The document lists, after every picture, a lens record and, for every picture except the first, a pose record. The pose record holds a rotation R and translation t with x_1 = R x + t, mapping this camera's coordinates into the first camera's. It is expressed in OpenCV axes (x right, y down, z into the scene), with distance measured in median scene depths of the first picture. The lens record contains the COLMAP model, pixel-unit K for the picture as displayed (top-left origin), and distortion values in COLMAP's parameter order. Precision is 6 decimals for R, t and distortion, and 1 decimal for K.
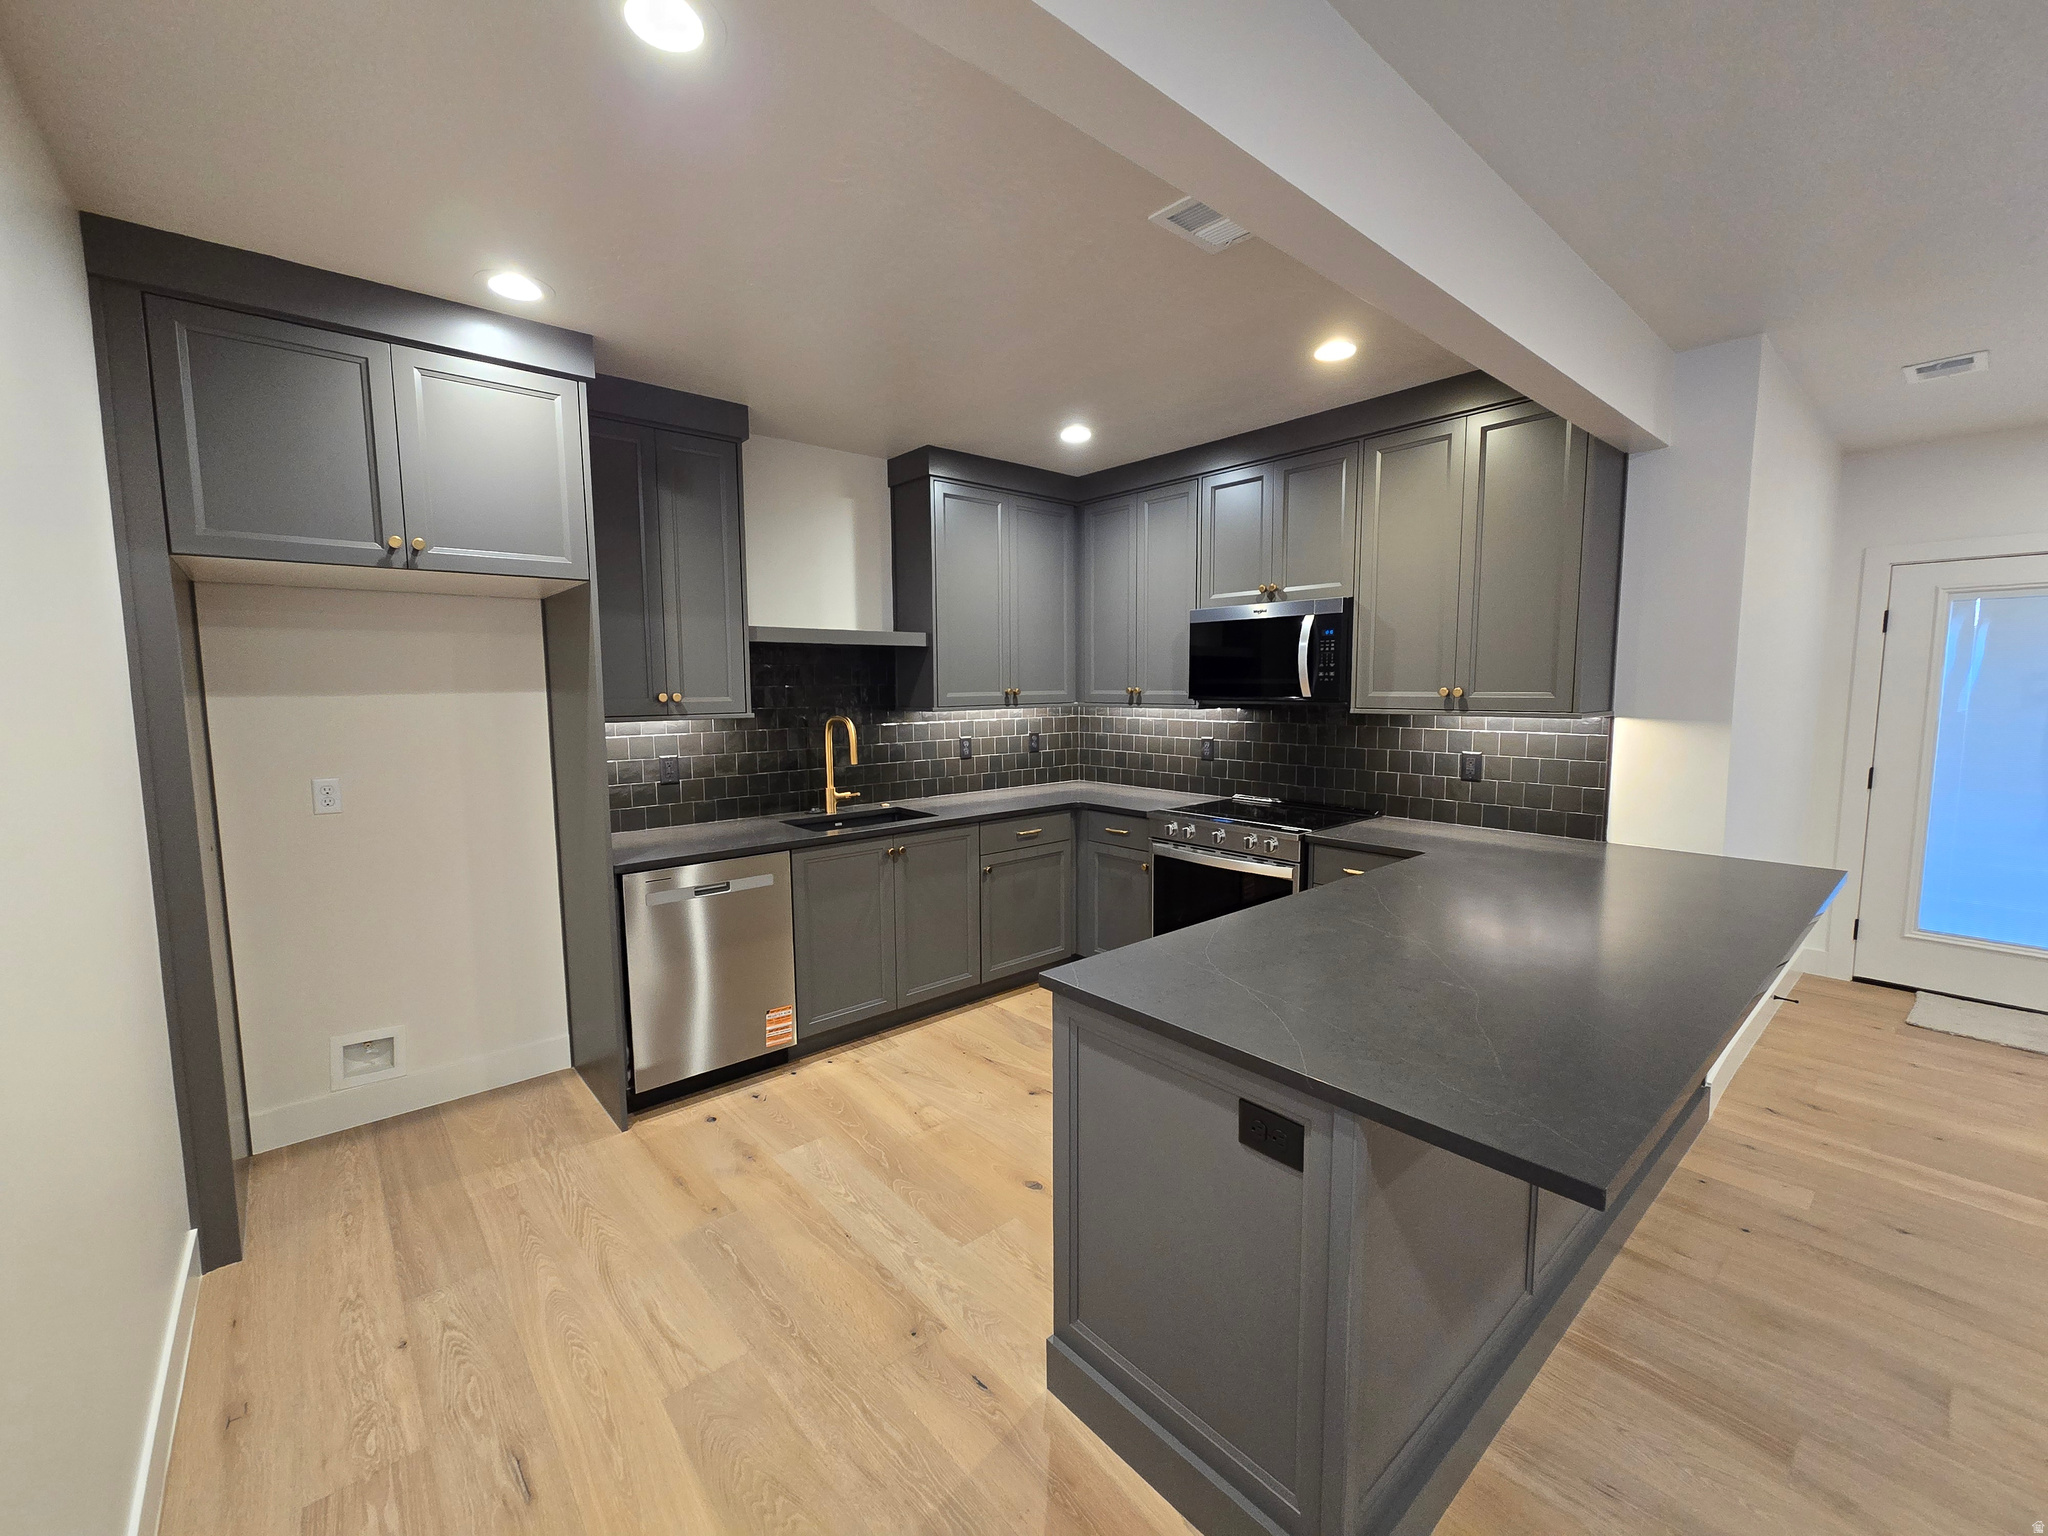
lens RADIAL K [[833.5, 0, 1025.7], [0, 833.5, 764.5], [0, 0, 1]] dist [-0.002290, 0.000631]
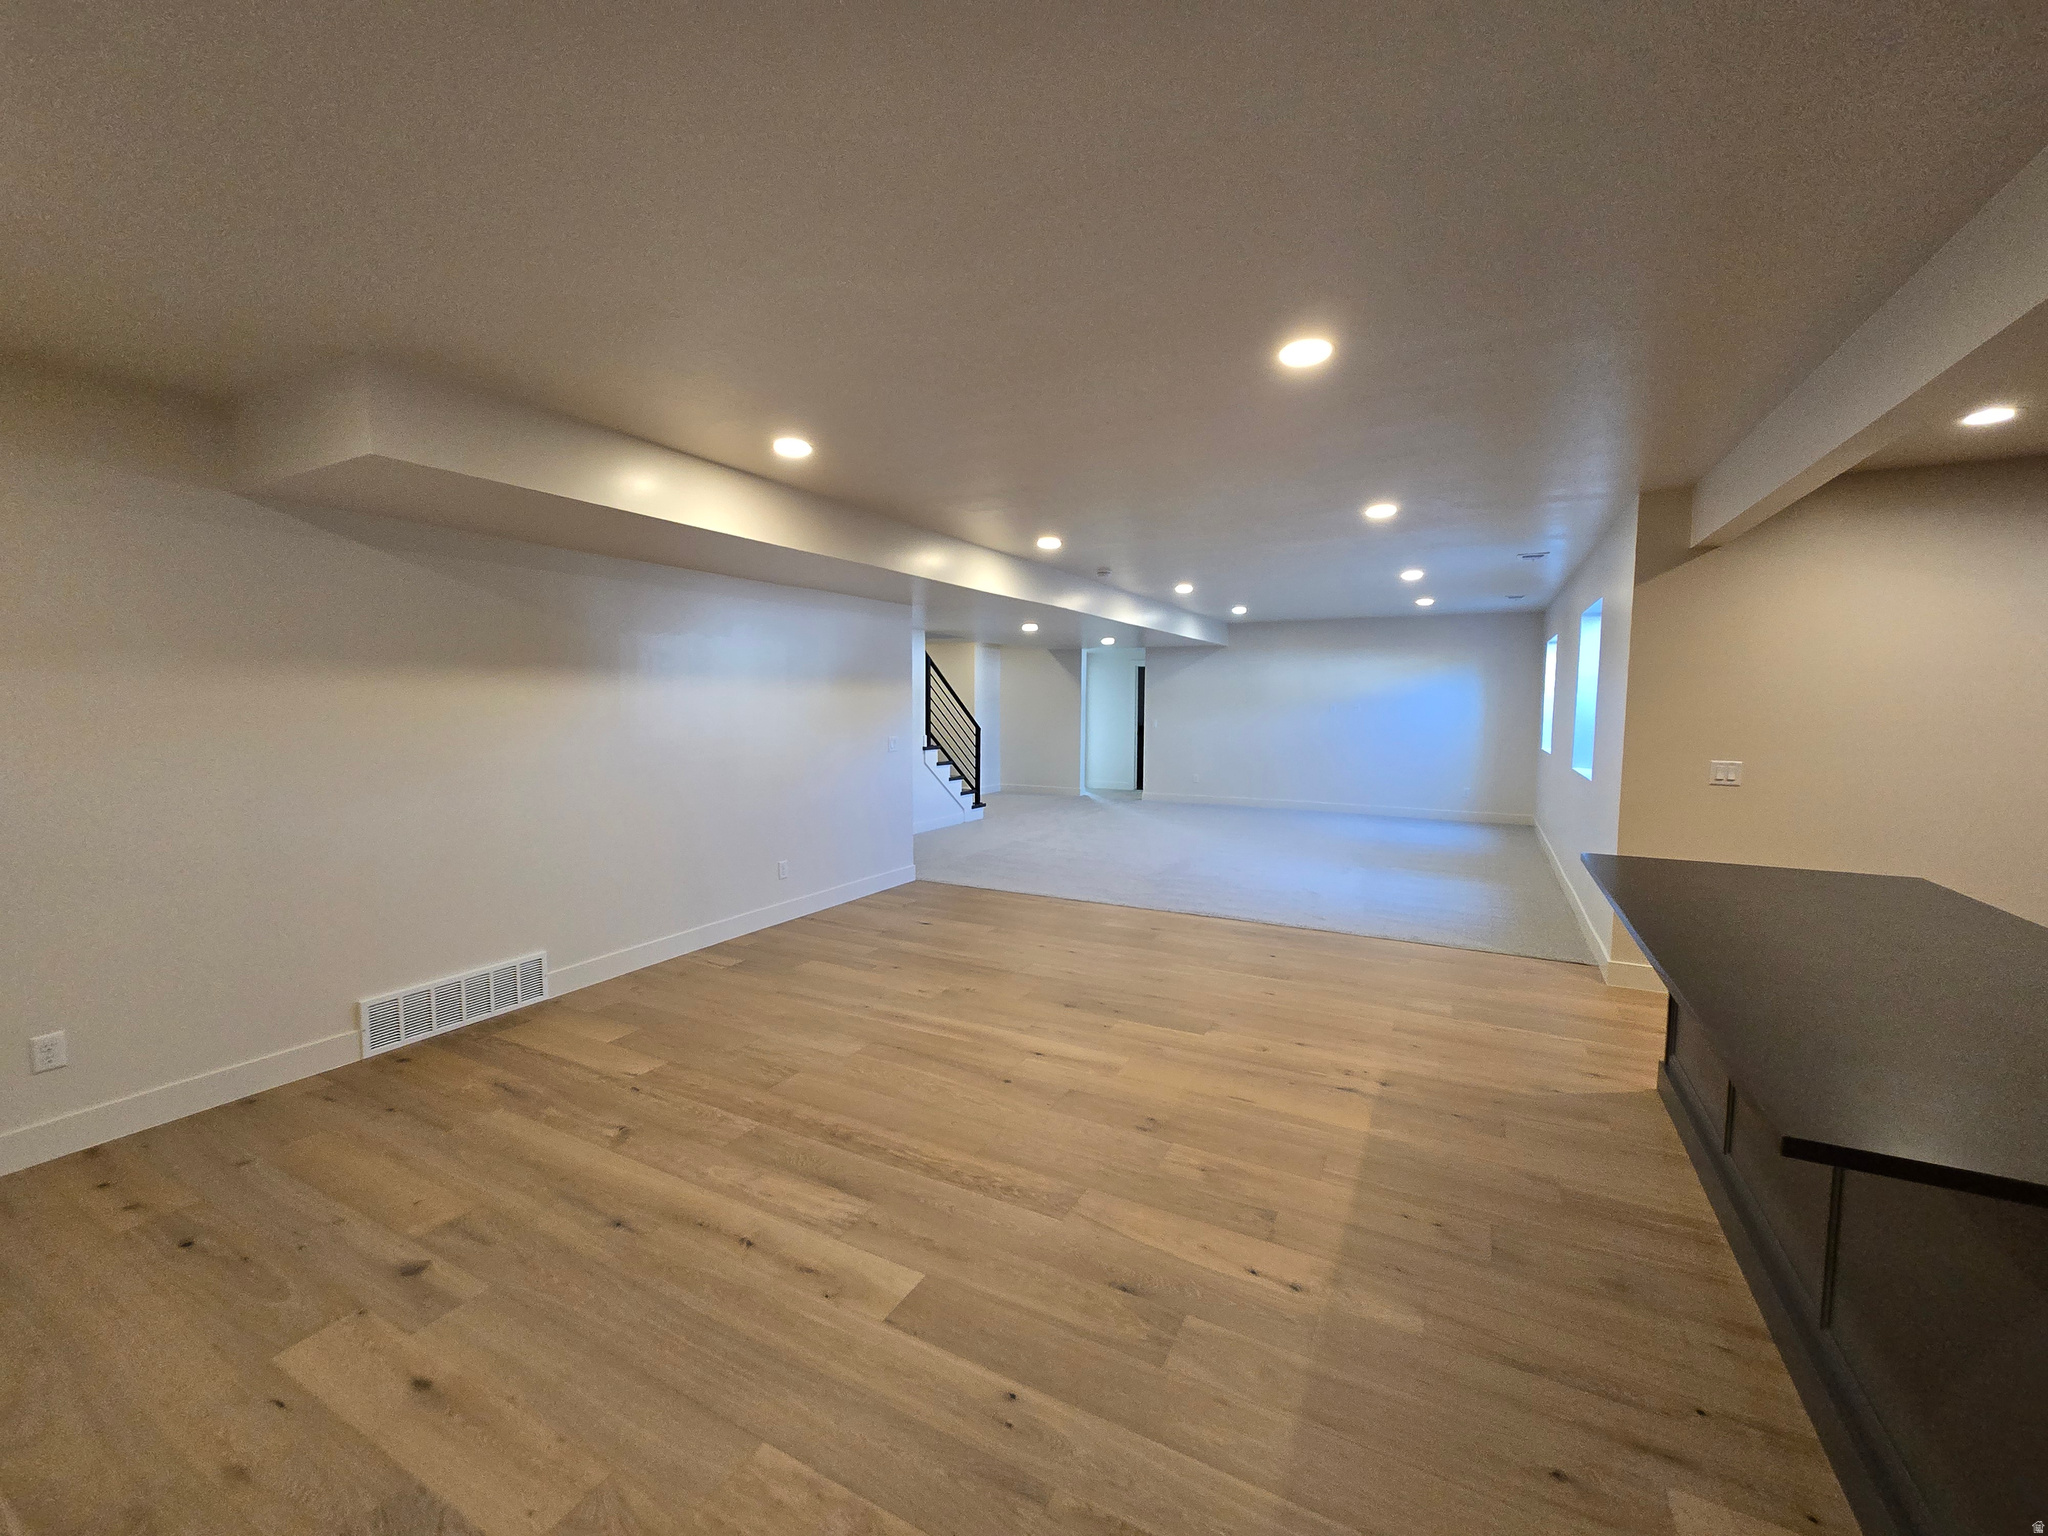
lens RADIAL K [[827.5, 0, 1025.2], [0, 827.5, 765.5], [0, 0, 1]] dist [0.000715, 0.000024]
pose [[-0.937951, 0.037138, -0.344772, 1.823057], [-0.025723, 0.984058, 0.175979, -0.176187], [0.345811, 0.173928, -0.922043, 1.488304]]
